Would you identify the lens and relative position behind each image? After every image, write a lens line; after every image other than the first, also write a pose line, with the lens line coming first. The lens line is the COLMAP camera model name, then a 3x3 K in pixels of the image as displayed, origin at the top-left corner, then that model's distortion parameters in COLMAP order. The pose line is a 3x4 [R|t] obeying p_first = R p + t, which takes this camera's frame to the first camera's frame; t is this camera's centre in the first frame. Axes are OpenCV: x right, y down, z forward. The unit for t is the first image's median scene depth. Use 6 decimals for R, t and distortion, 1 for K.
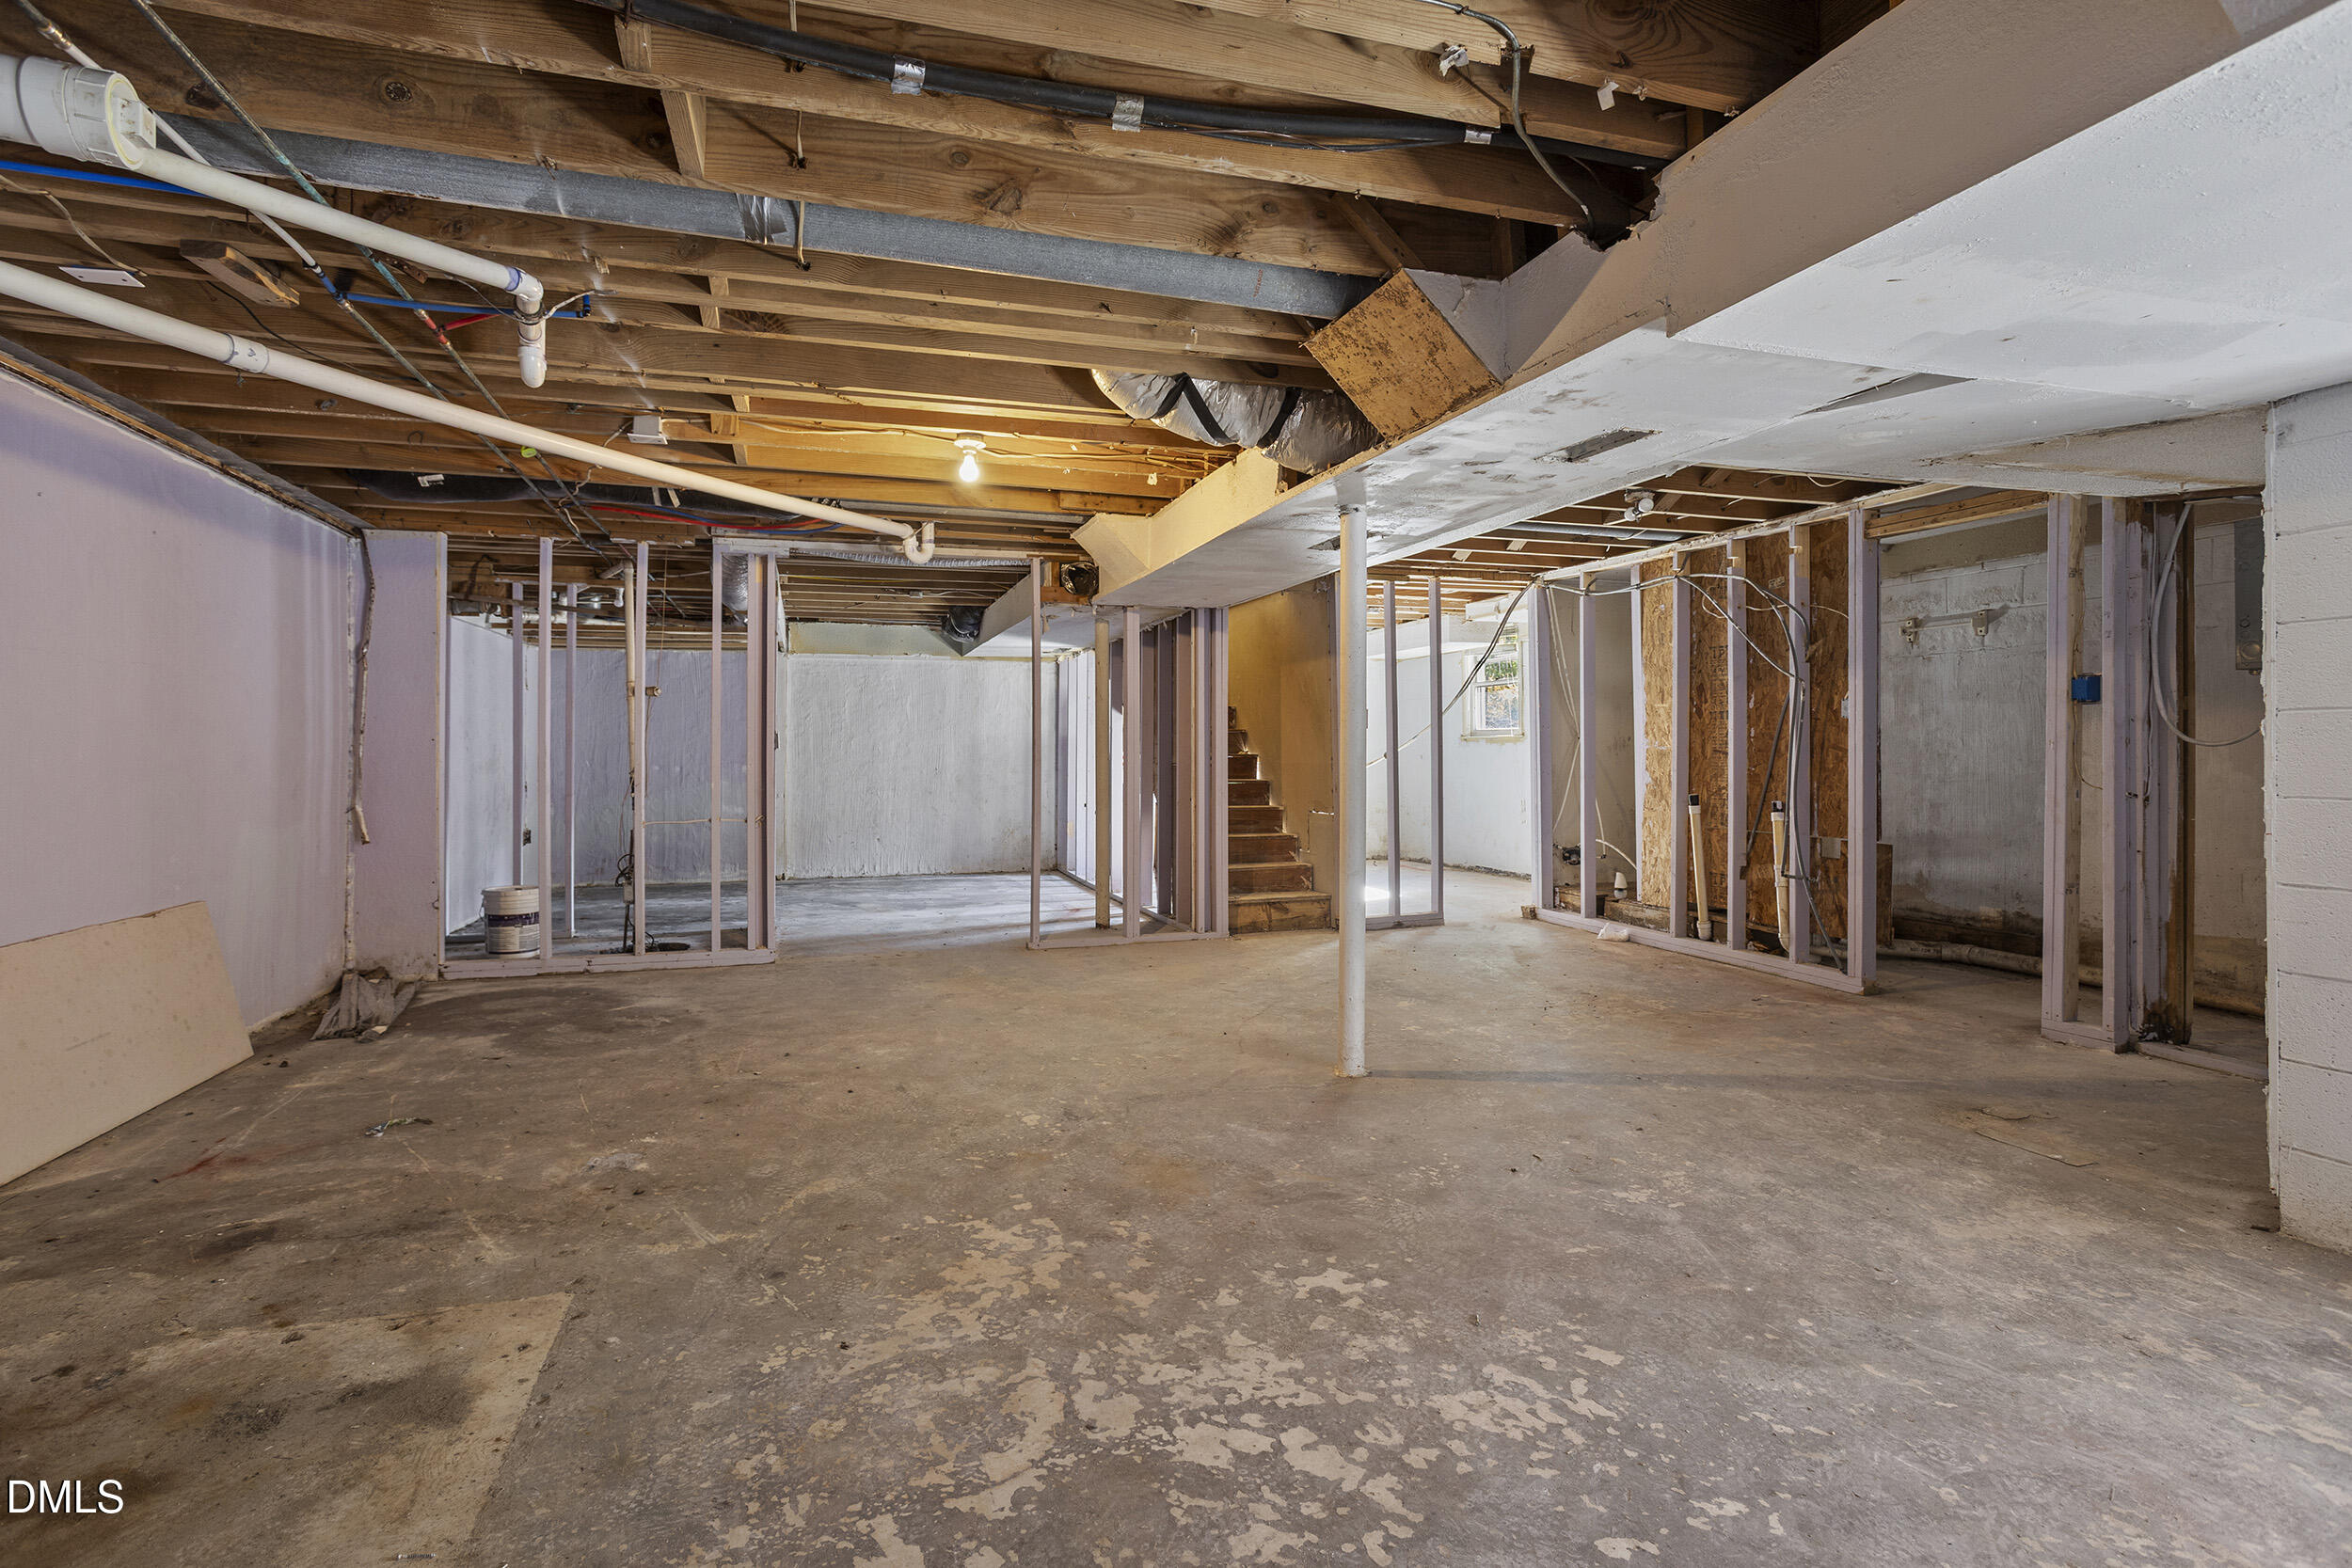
lens RADIAL K [[1126.0, 0, 1168.7], [0, 1126.0, 733.8], [0, 0, 1]] dist [0.001328, 0.002767]
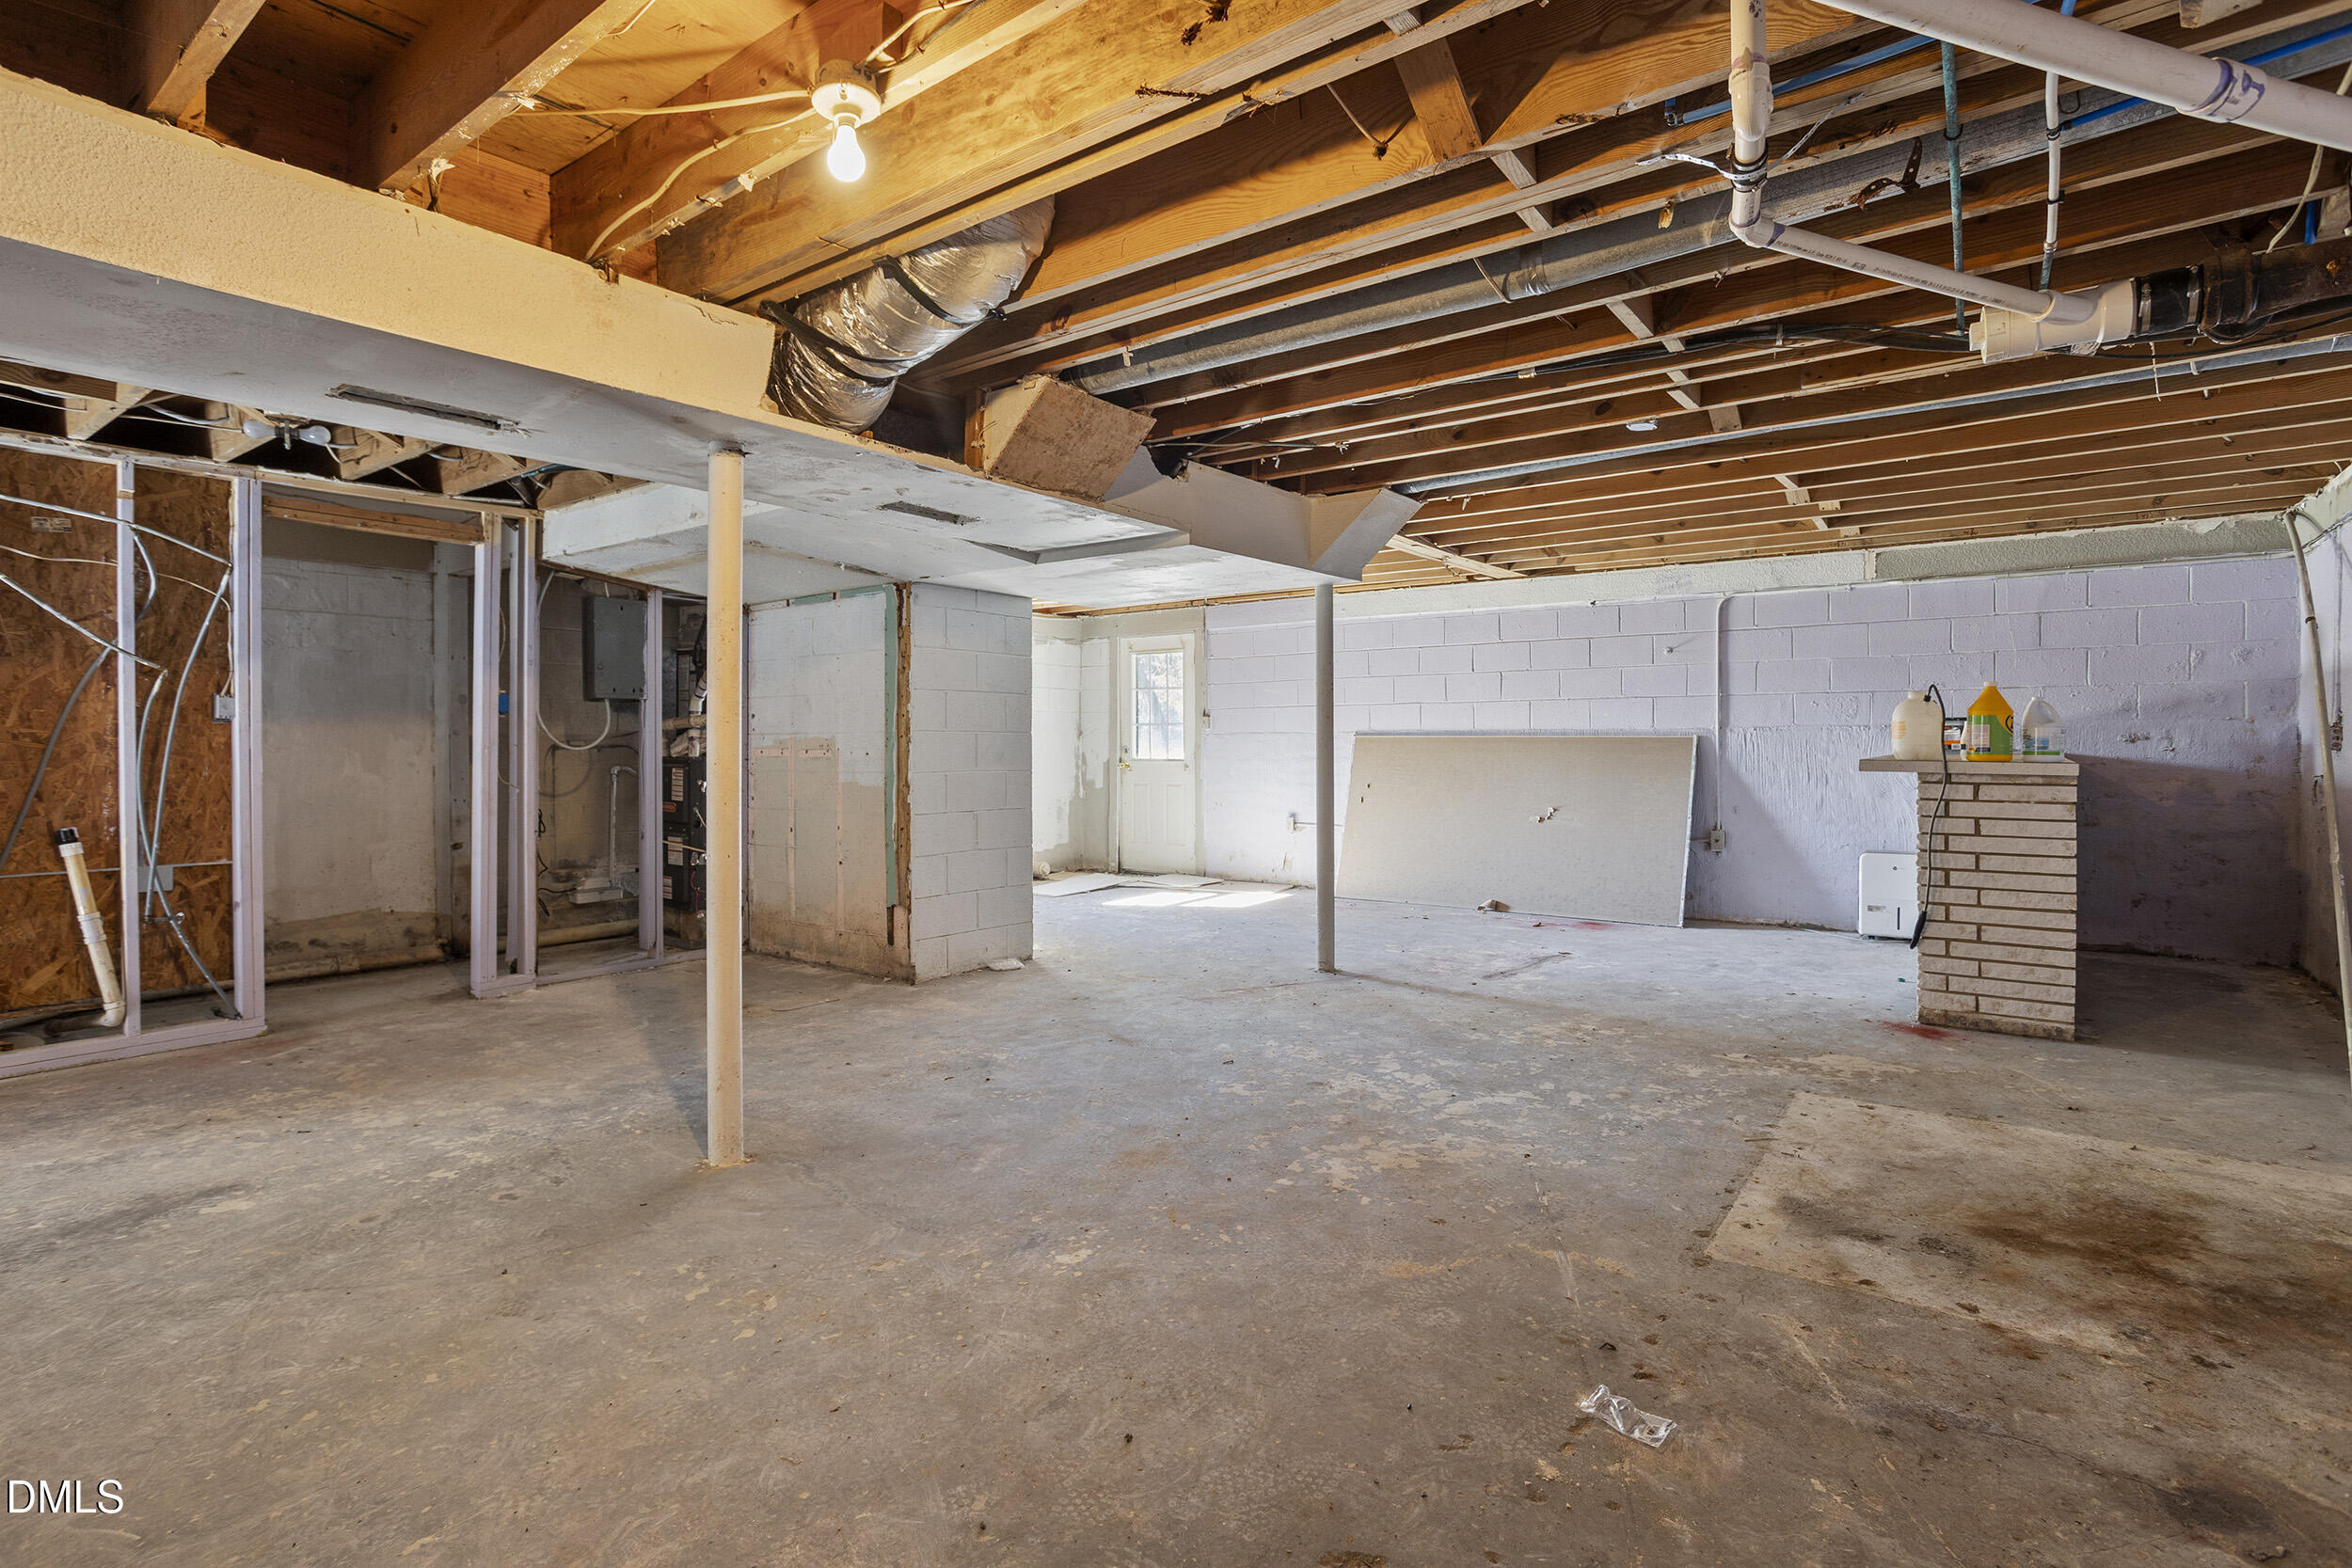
lens RADIAL K [[1126.0, 0, 1171.4], [0, 1126.0, 783.6], [0, 0, 1]] dist [0.001328, 0.002767]
pose [[-0.579790, -0.013113, 0.814660, -1.101456], [-0.010107, 0.999909, 0.008901, 0.050108], [-0.814703, -0.003073, -0.579870, 2.036208]]
